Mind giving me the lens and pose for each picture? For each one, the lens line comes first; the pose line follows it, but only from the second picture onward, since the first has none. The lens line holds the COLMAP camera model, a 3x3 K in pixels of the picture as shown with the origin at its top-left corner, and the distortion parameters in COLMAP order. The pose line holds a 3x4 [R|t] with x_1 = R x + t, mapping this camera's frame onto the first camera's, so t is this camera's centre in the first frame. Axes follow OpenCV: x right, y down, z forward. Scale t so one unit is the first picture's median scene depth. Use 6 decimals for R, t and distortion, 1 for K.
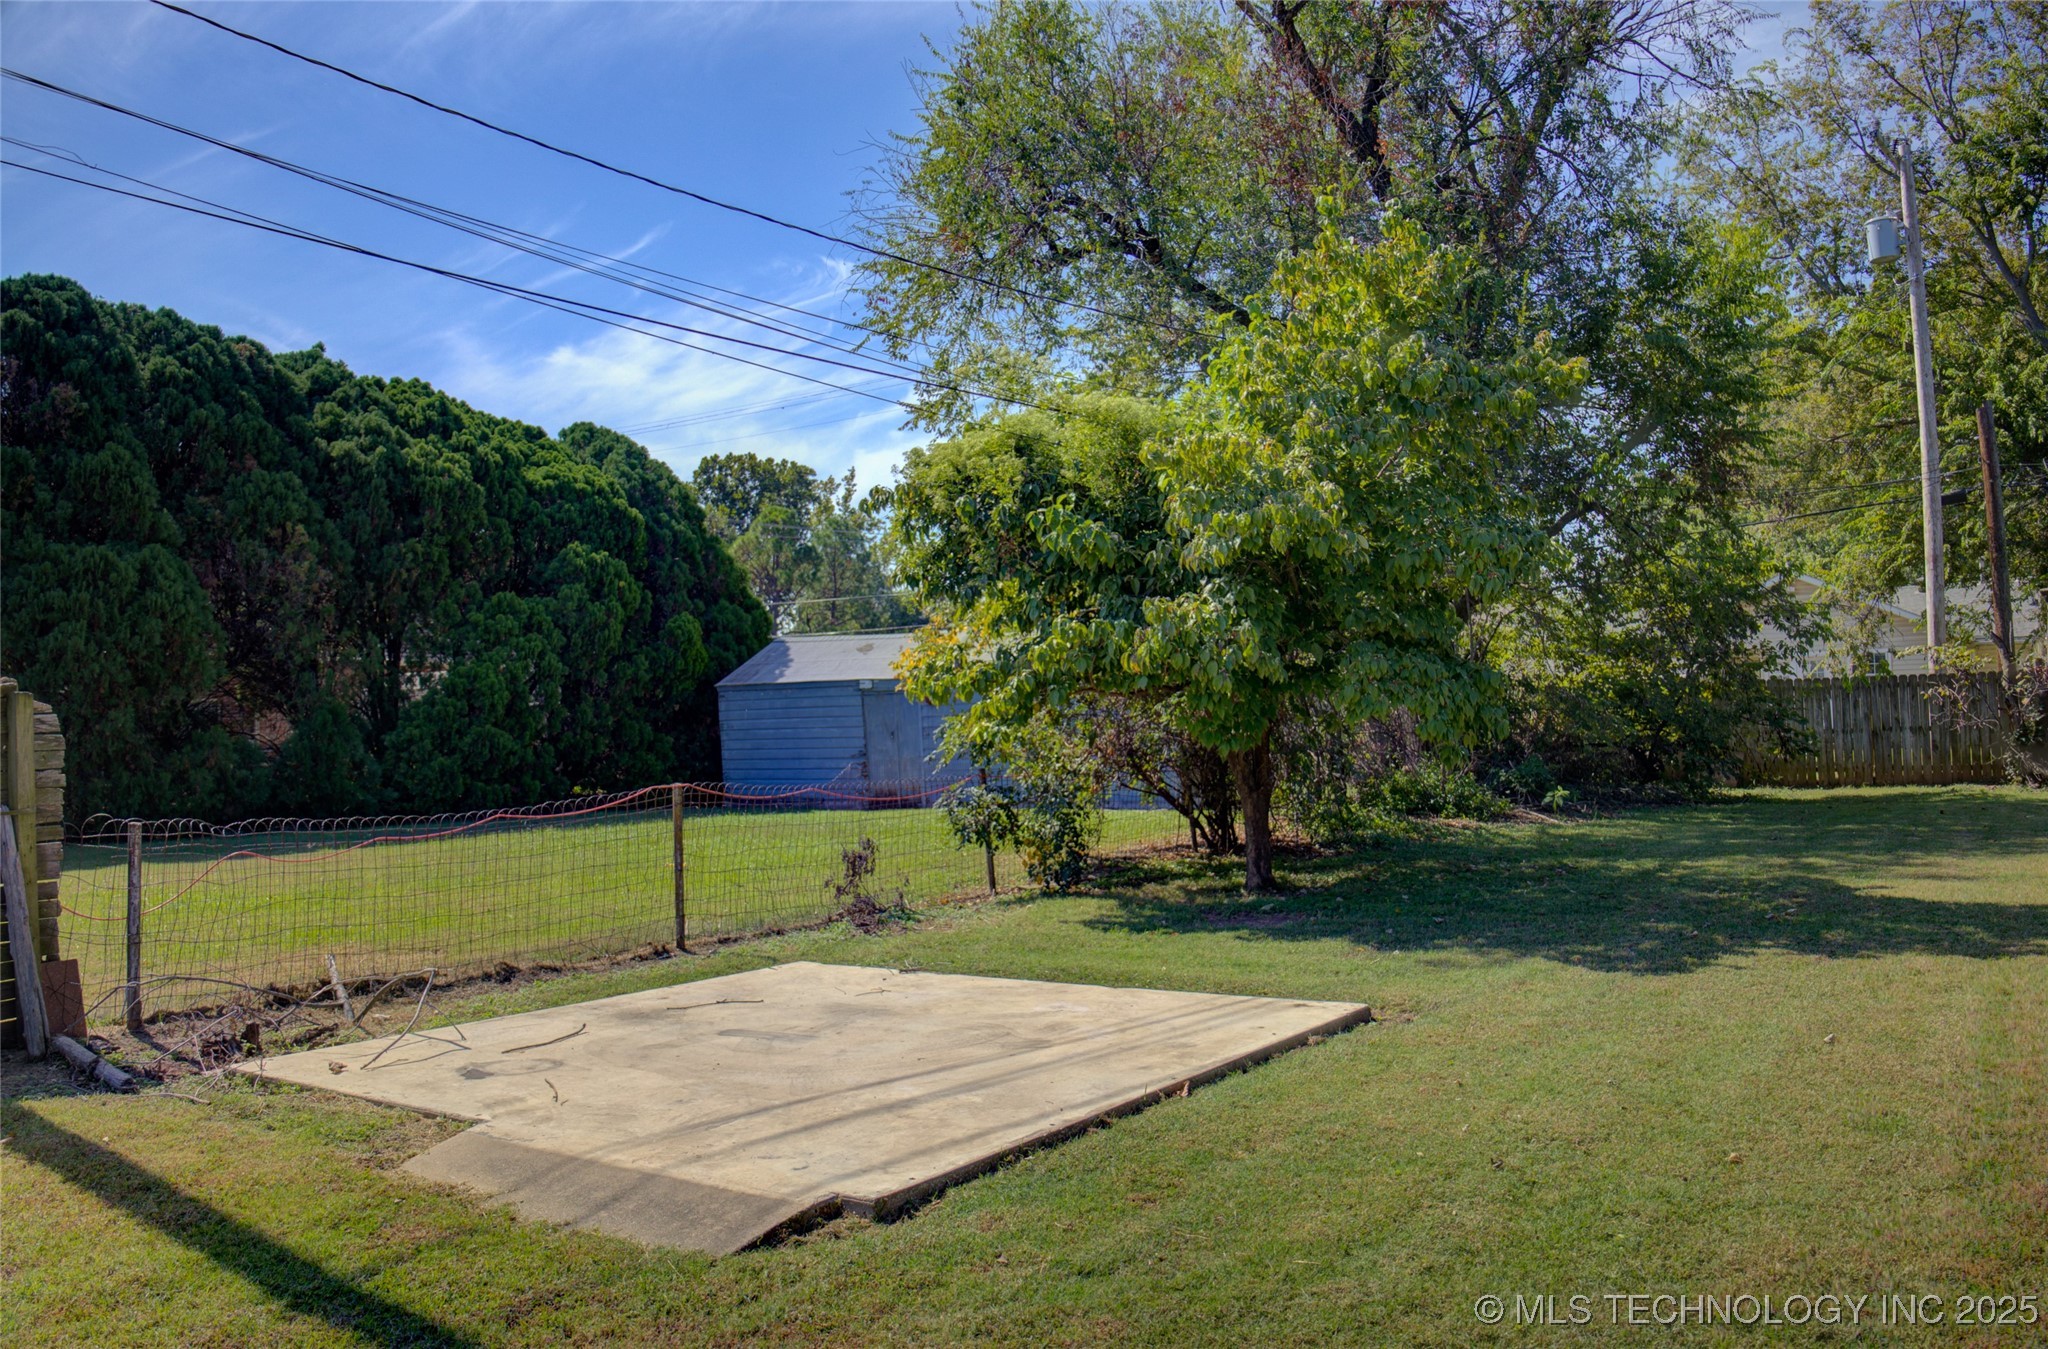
lens RADIAL K [[1581.0, 0, 1021.5], [0, 1581.0, 685.7], [0, 0, 1]] dist [-0.182163, 0.179072]
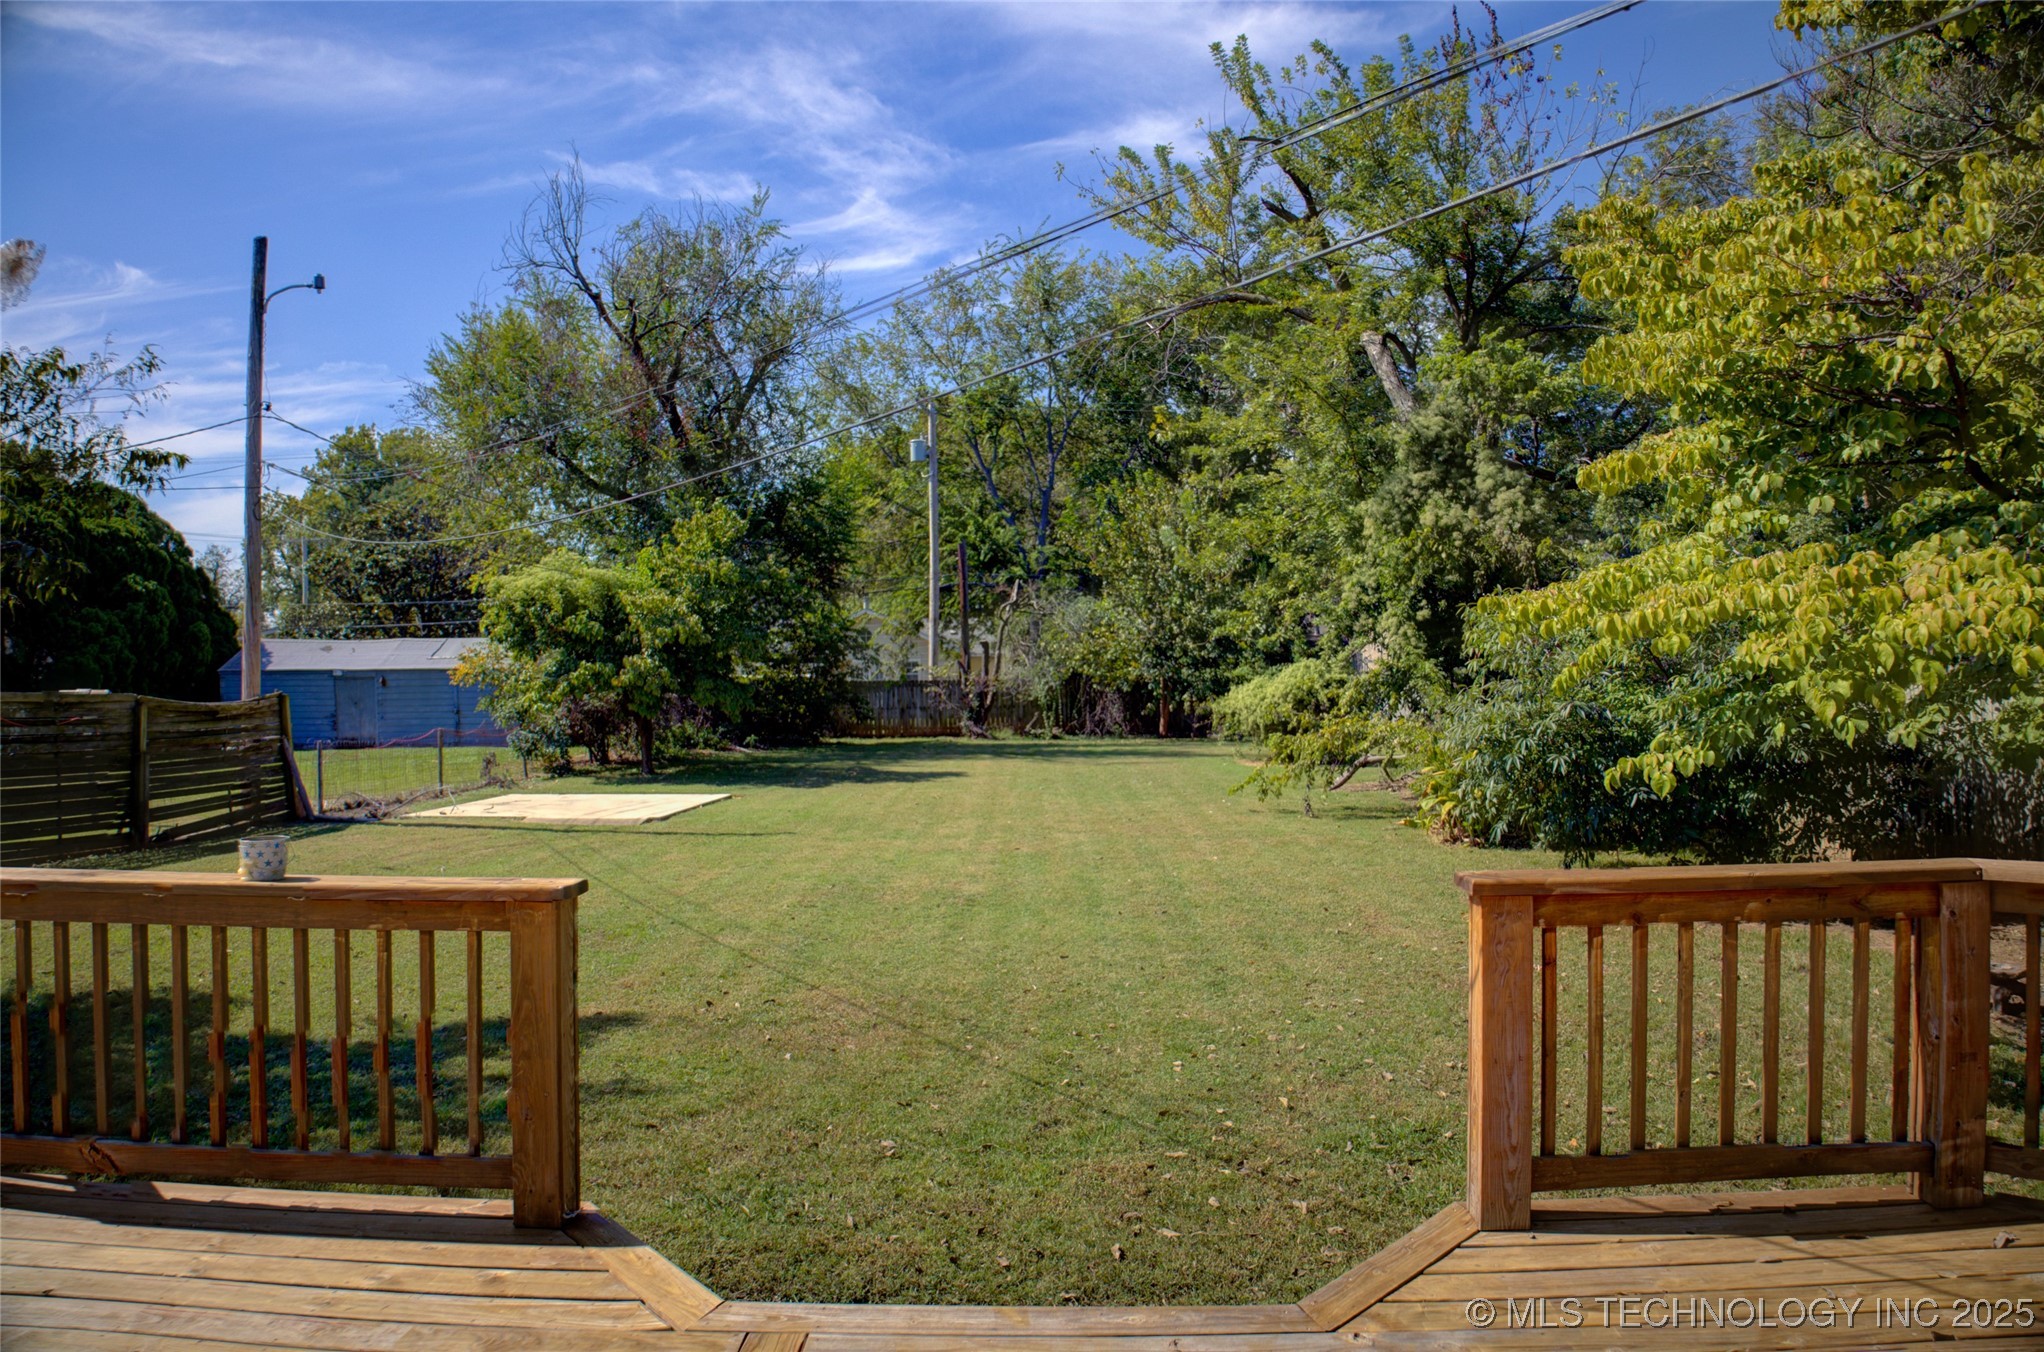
lens RADIAL K [[1371.6, 0, 1034.6], [0, 1371.6, 675.8], [0, 0, 1]] dist [-0.121441, 0.037558]
pose [[0.832375, 0.022665, 0.553749, -0.330065], [-0.029469, 0.999560, 0.003385, -0.029190], [-0.553428, -0.019136, 0.832677, -0.681688]]
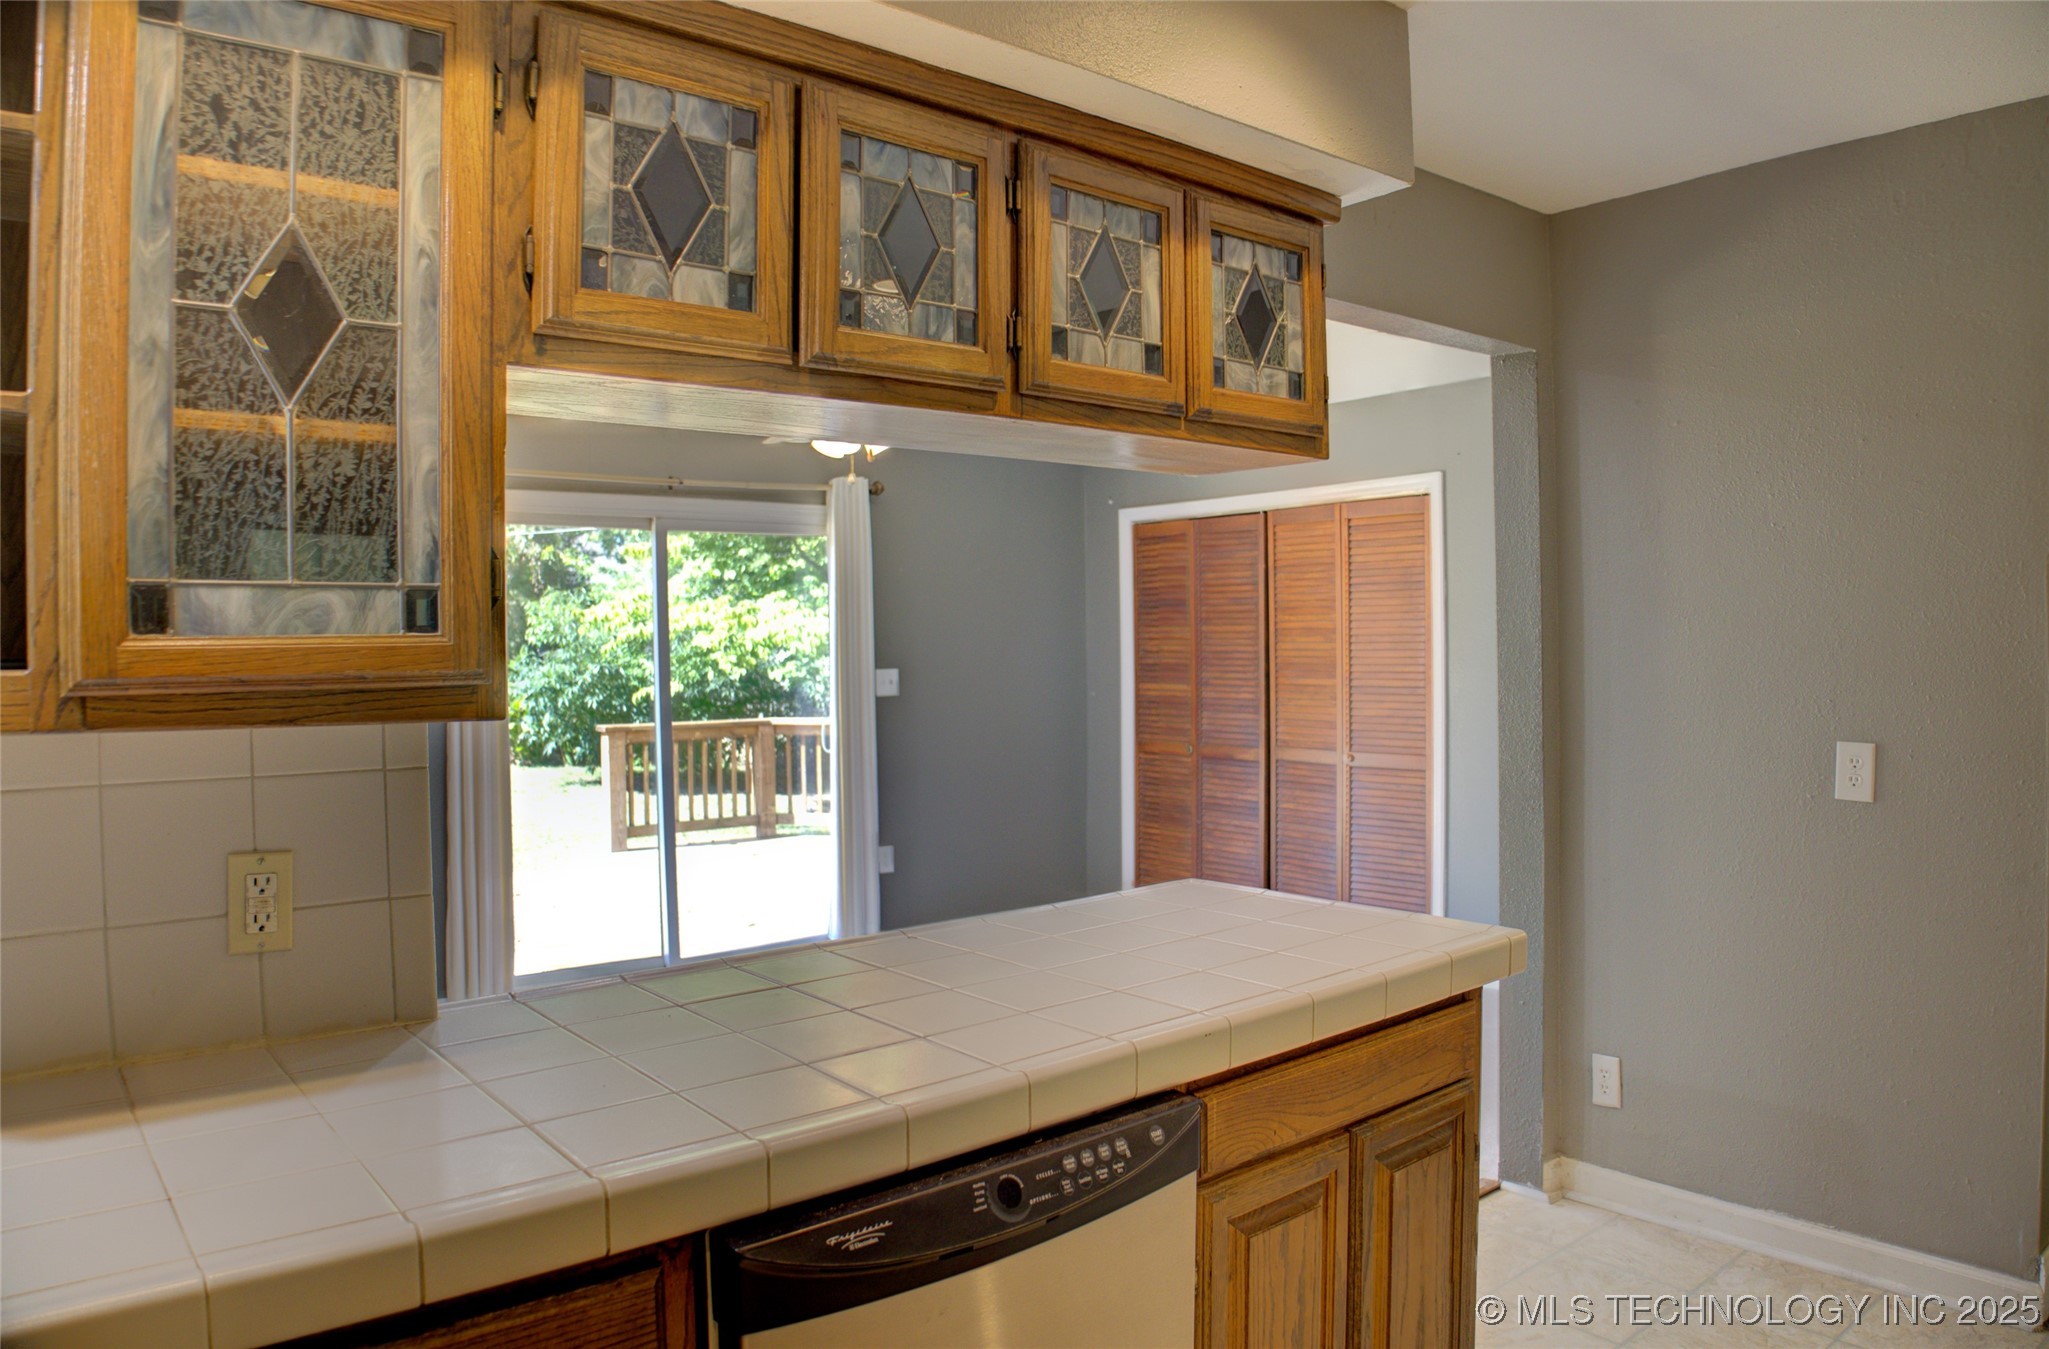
lens RADIAL K [[1390.7, 0, 1039.3], [0, 1390.7, 675.9], [0, 0, 1]] dist [-0.120163, 0.039614]
pose [[0.258132, -0.002845, 0.966106, -0.680820], [-0.029140, 0.999518, 0.010729, -0.033737], [-0.965670, -0.030922, 0.257924, -0.879973]]
